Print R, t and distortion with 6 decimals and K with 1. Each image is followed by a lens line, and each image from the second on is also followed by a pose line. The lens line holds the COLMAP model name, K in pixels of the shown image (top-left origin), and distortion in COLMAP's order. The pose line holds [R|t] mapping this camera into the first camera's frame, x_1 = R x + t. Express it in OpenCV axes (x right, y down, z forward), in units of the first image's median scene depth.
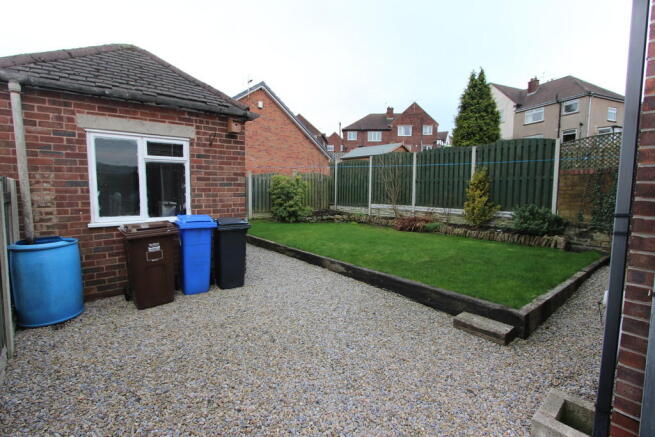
lens RADIAL K [[304.5, 0, 327.9], [0, 304.5, 217.2], [0, 0, 1]] dist [-0.013036, 0.000878]
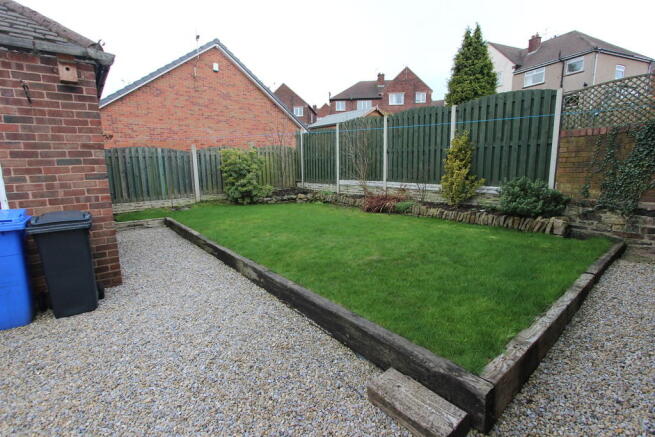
lens RADIAL K [[304.5, 0, 326.8], [0, 304.5, 218.2], [0, 0, 1]] dist [-0.013036, 0.000878]
pose [[0.999639, -0.026865, 0.001051, 0.151959], [0.026679, 0.996018, 0.085068, -0.015004], [-0.003332, -0.085010, 0.996375, 0.199958]]
